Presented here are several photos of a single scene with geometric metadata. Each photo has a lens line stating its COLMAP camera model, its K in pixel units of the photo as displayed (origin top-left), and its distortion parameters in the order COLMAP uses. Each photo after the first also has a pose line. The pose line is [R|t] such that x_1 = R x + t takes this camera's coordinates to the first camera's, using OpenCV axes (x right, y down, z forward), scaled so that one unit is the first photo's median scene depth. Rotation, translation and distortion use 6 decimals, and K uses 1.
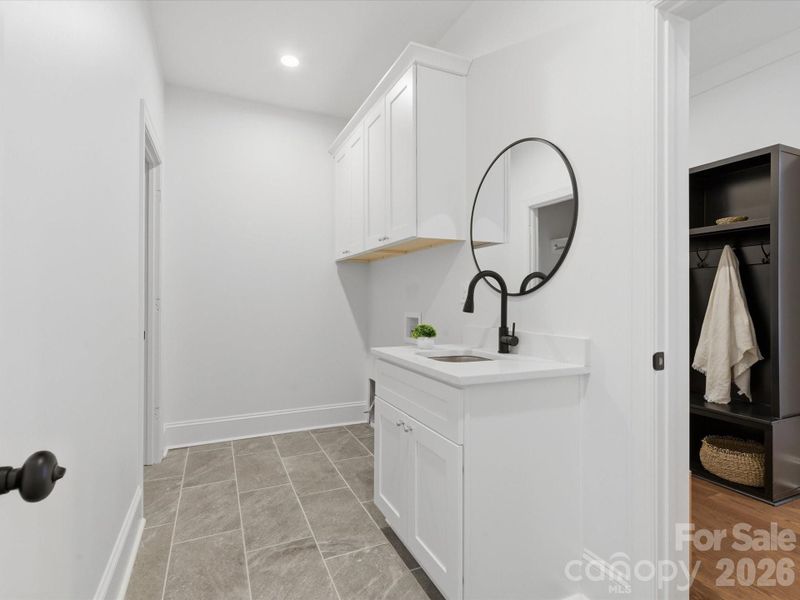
lens RADIAL K [[410.2, 0, 401.3], [0, 410.2, 298.4], [0, 0, 1]] dist [0.007081, 0.001112]
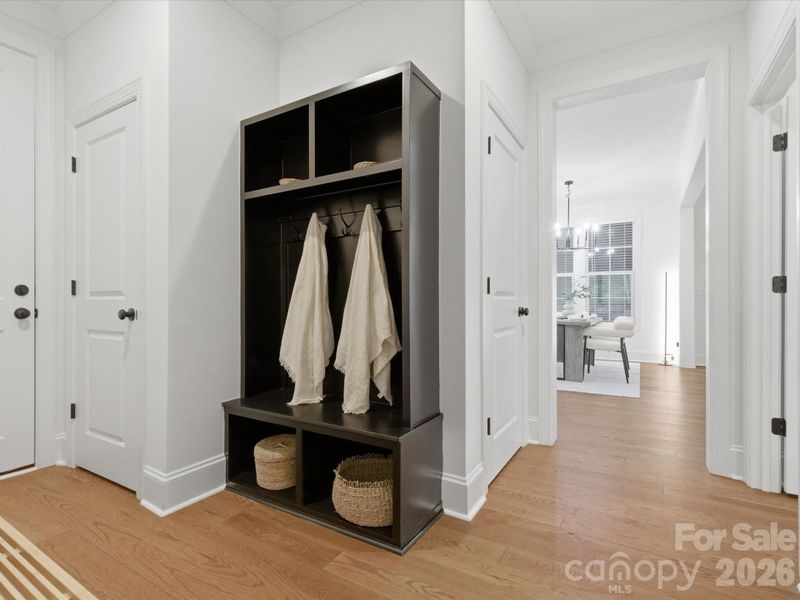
lens RADIAL K [[410.2, 0, 398.1], [0, 410.2, 300.9], [0, 0, 1]] dist [0.007081, 0.001112]
pose [[0.829749, -0.005303, 0.558112, 0.424257], [0.006548, 0.999979, -0.000234, 0.052857], [-0.558098, 0.003848, 0.829766, 0.347247]]
